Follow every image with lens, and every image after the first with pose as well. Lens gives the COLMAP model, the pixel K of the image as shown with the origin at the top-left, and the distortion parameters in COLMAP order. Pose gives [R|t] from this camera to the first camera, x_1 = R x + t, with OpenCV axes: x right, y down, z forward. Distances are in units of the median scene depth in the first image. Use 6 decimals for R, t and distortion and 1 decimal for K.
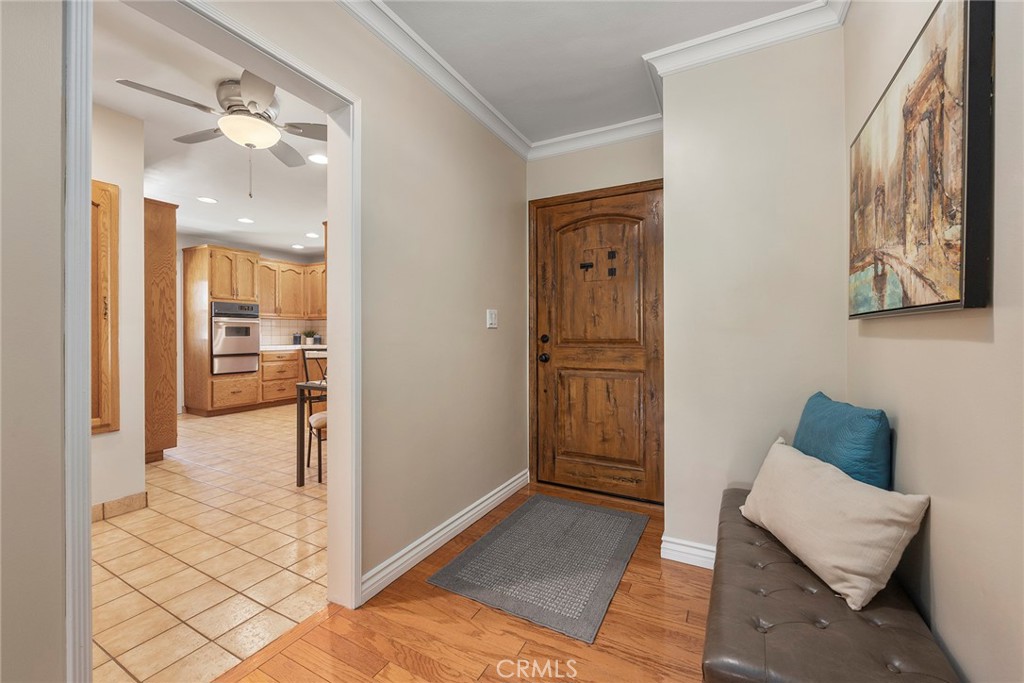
lens RADIAL K [[412.8, 0, 510.7], [0, 412.8, 336.4], [0, 0, 1]] dist [-0.002585, -0.000668]
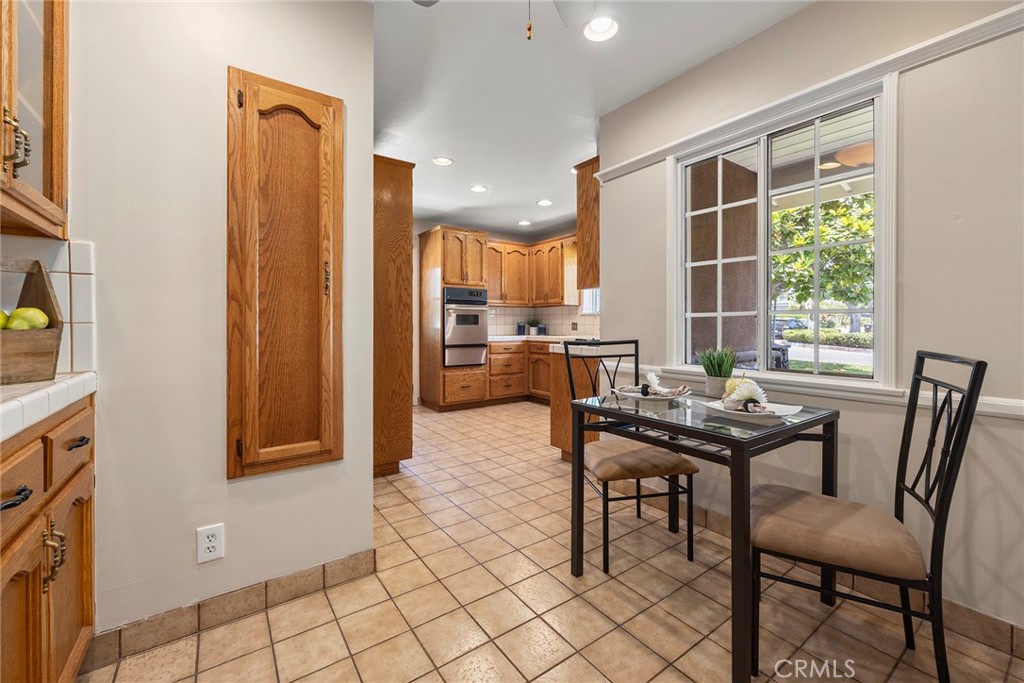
lens RADIAL K [[412.8, 0, 506.9], [0, 412.8, 324.3], [0, 0, 1]] dist [-0.002585, -0.000668]
pose [[0.895258, -0.001019, -0.445547, -0.181651], [-0.002617, 0.999968, -0.007546, 0.004607], [0.445541, 0.007922, 0.895227, 0.228523]]
